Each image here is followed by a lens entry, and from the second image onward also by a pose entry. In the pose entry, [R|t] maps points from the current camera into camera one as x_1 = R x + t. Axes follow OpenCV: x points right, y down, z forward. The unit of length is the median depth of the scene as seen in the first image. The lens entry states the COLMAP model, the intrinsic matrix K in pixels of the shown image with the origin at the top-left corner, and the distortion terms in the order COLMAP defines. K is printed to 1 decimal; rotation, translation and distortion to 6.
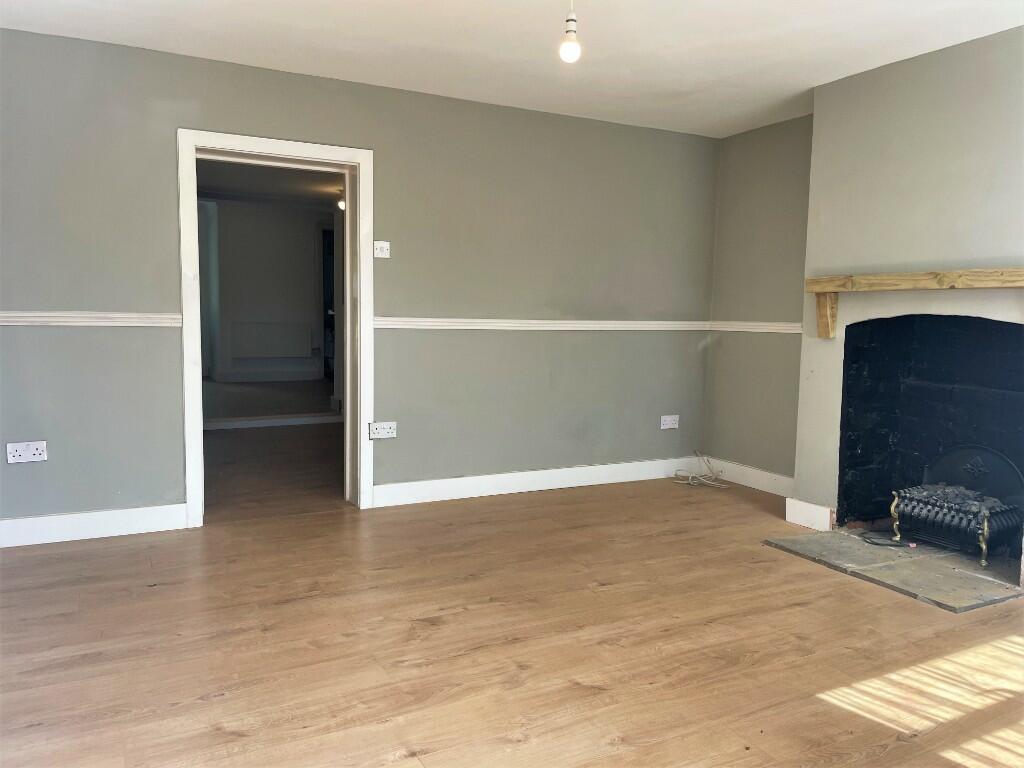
lens RADIAL K [[771.4, 0, 517.3], [0, 771.4, 378.1], [0, 0, 1]] dist [0.098091, -0.122502]
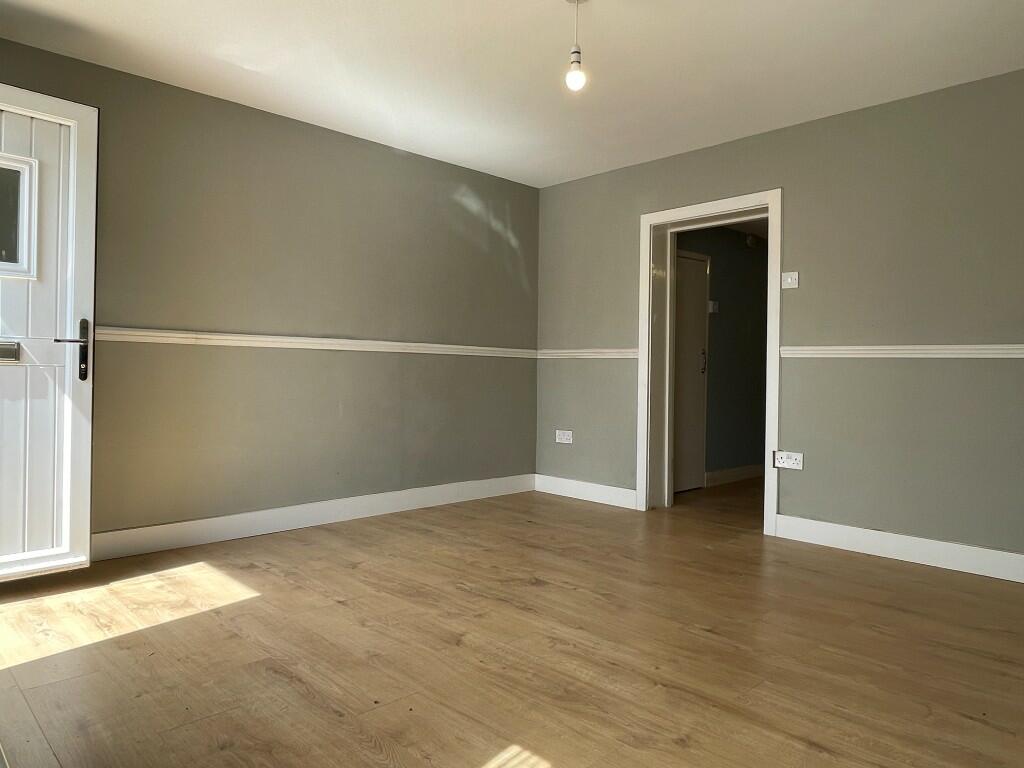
lens RADIAL K [[688.9, 0, 516.9], [0, 688.9, 379.3], [0, 0, 1]] dist [-0.002107, -0.005394]
pose [[0.294917, 0.000490, -0.955523, 0.739300], [-0.092935, 0.995274, -0.028174, 0.027439], [0.950993, 0.097110, 0.293569, 0.516865]]
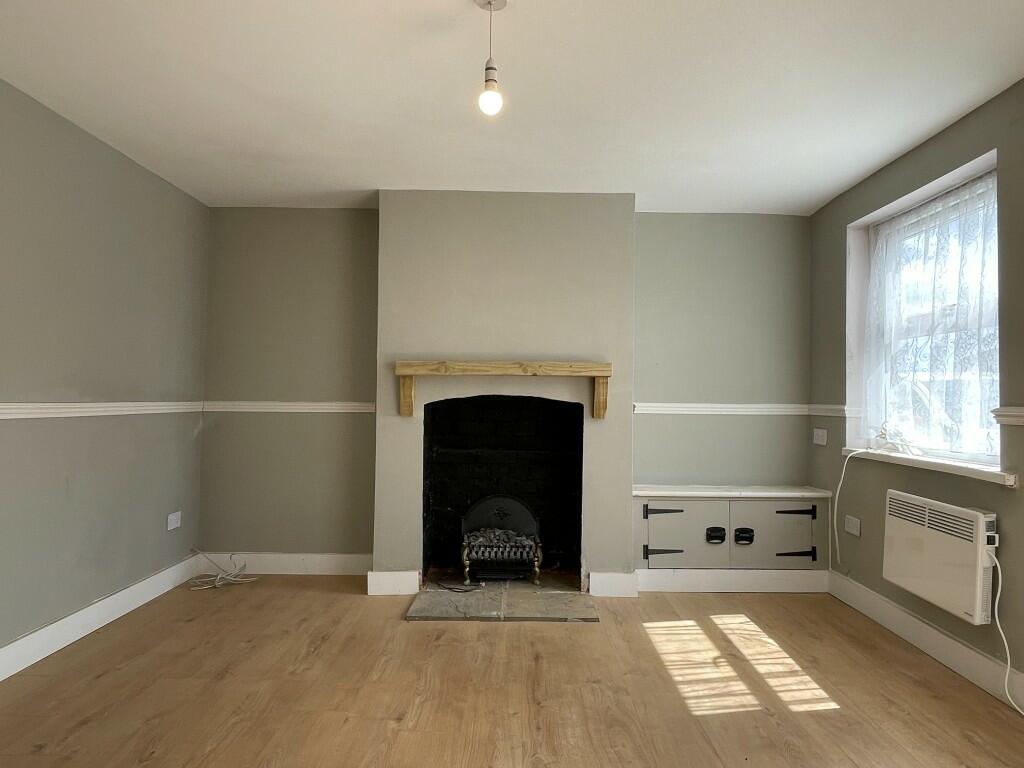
lens RADIAL K [[688.9, 0, 516.9], [0, 688.9, 379.3], [0, 0, 1]] dist [-0.002107, -0.005394]
pose [[0.468461, 0.010495, 0.883422, -0.467132], [0.073034, 0.996047, -0.050561, -0.050751], [-0.880460, 0.088205, 0.465843, 0.482657]]
